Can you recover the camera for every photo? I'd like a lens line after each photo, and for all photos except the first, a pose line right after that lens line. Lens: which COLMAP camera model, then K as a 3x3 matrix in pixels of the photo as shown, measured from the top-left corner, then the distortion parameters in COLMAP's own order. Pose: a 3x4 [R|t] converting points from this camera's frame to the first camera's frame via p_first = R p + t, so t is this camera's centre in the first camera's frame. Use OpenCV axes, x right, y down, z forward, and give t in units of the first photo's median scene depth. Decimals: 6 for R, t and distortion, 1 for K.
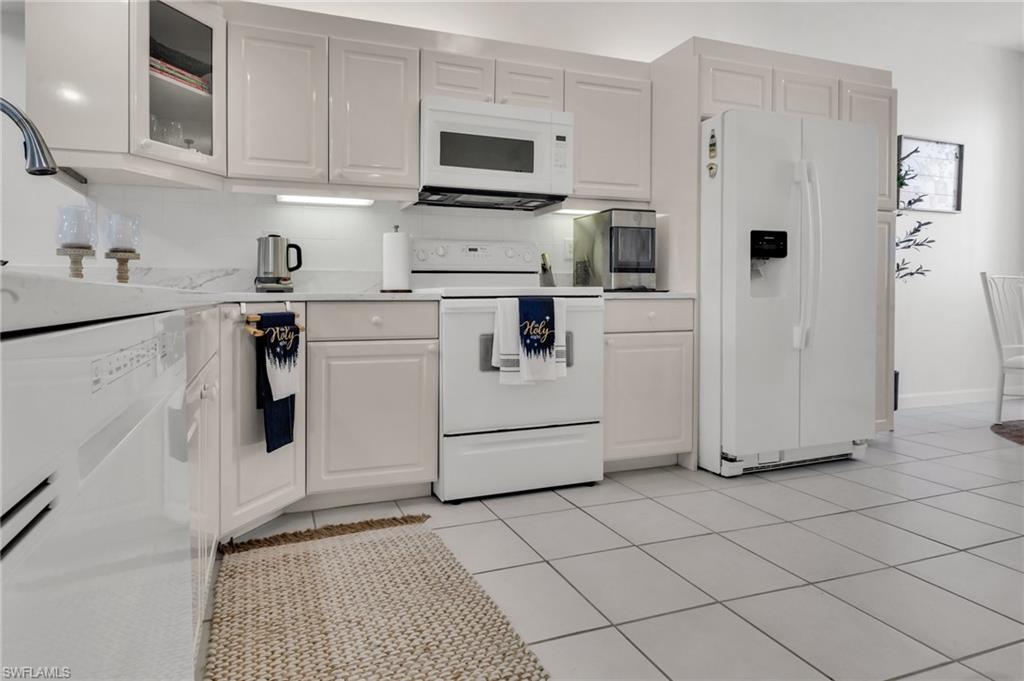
lens RADIAL K [[508.4, 0, 427.4], [0, 508.4, 294.5], [0, 0, 1]] dist [0.001741, -0.000016]
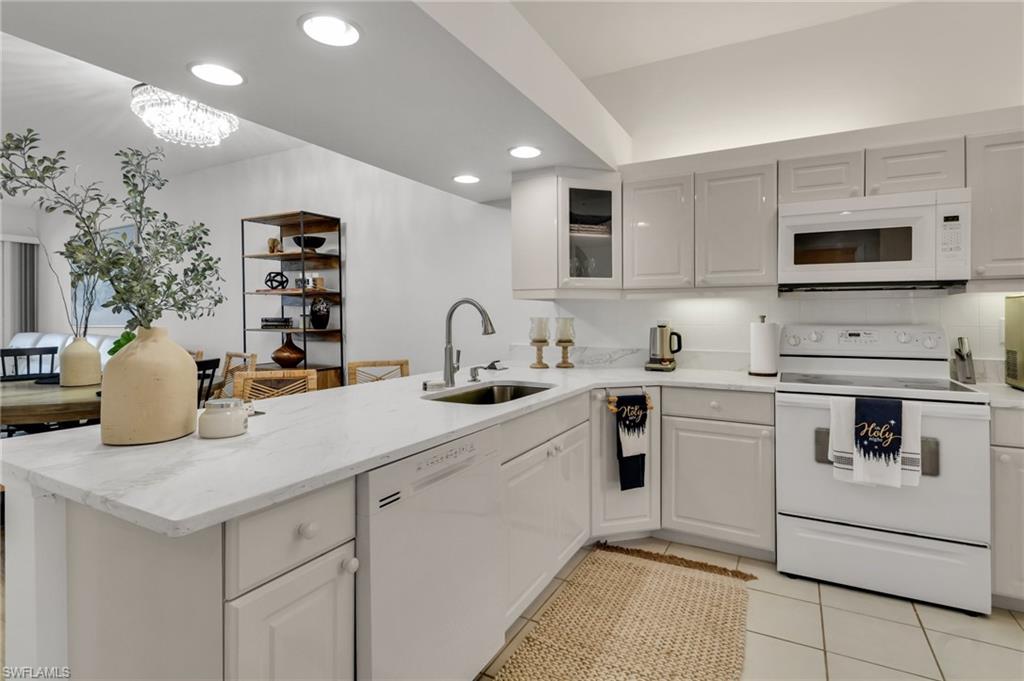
lens RADIAL K [[498.0, 0, 535.6], [0, 498.0, 310.6], [0, 0, 1]] dist [0.001838, -0.000631]
pose [[0.712140, -0.006723, -0.702006, 0.427295], [-0.000372, 0.999950, -0.009953, -0.161377], [0.702038, 0.007349, 0.712102, -0.175635]]
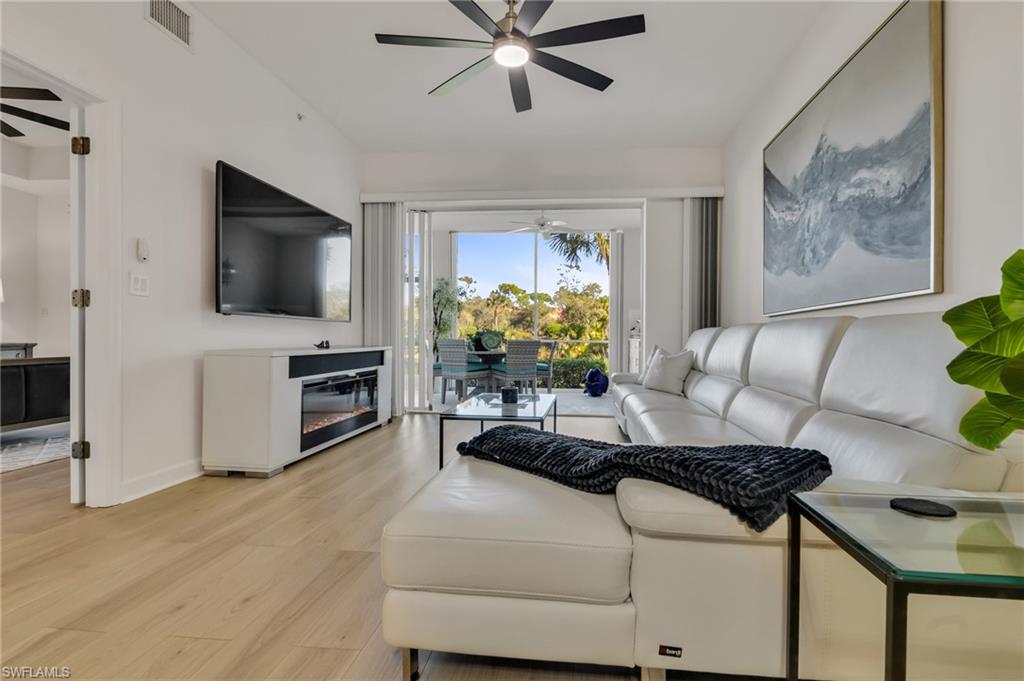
lens RADIAL K [[492.9, 0, 534.3], [0, 492.9, 342.2], [0, 0, 1]] dist [0.017308, -0.014312]
pose [[-0.372224, 0.005111, -0.928129, -2.174468], [-0.013530, 0.999849, 0.010932, -0.002256], [0.928044, 0.016627, -0.372098, -0.079999]]
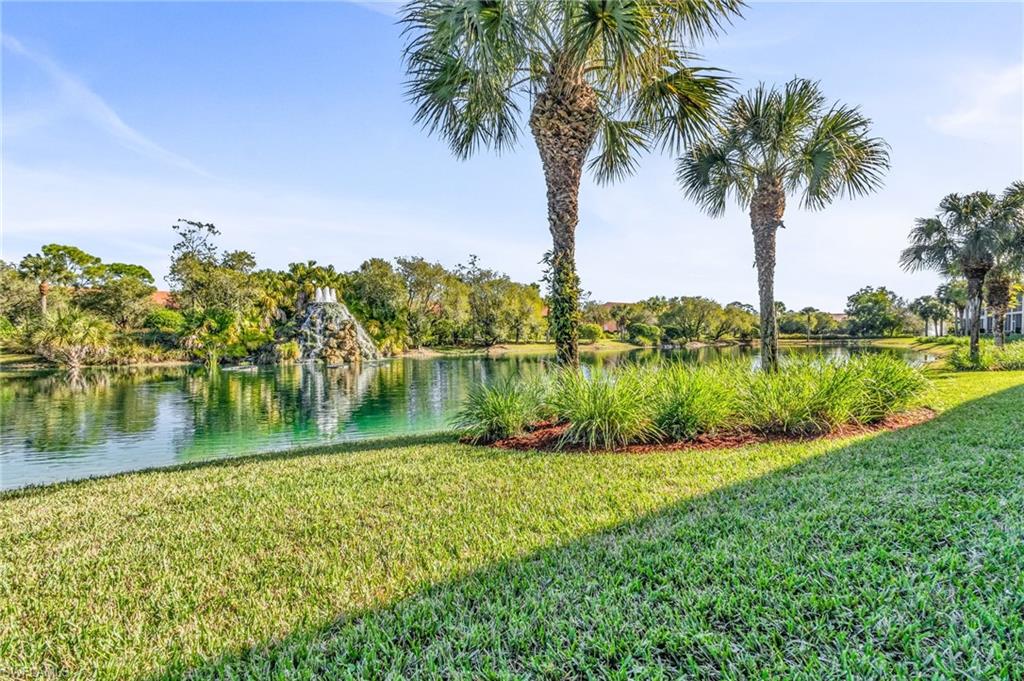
lens RADIAL K [[476.1, 0, 517.6], [0, 476.1, 345.4], [0, 0, 1]] dist [0.001224, -0.004743]
pose [[0.340381, 0.027913, -0.939873, -6.949861], [-0.002472, 0.999582, 0.028792, 0.038584], [0.940284, -0.007477, 0.340308, -3.009230]]
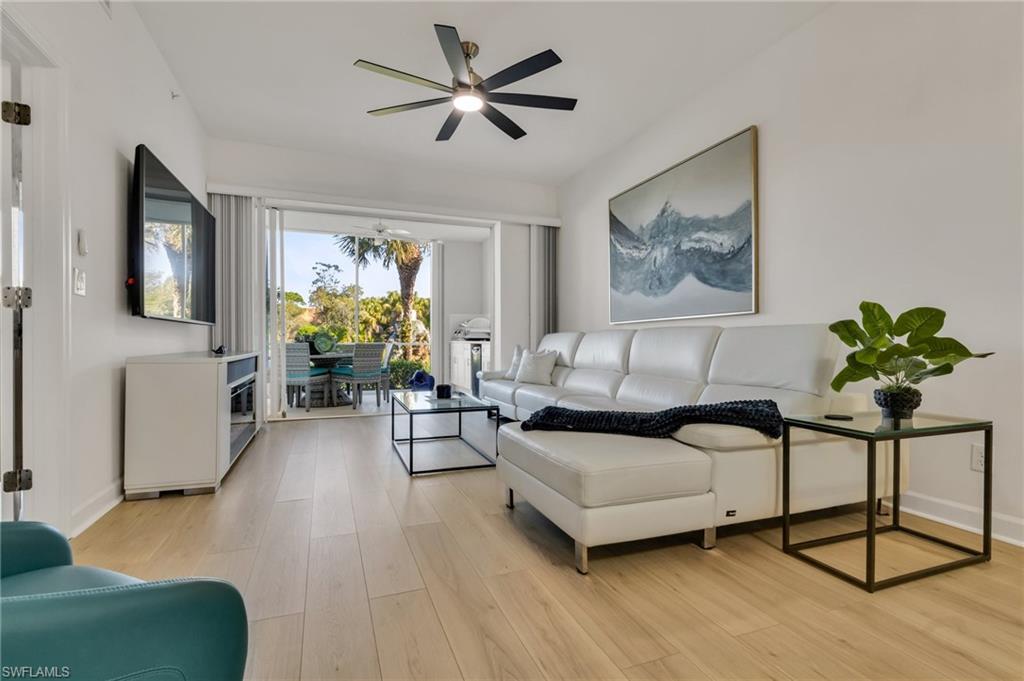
lens RADIAL K [[489.6, 0, 519.0], [0, 489.6, 342.1], [0, 0, 1]] dist [0.001298, -0.000069]
pose [[0.087040, 0.001778, -0.996203, -1.816376], [-0.006519, 0.999978, 0.001215, 0.001037], [0.996184, 0.006388, 0.087049, -0.619553]]
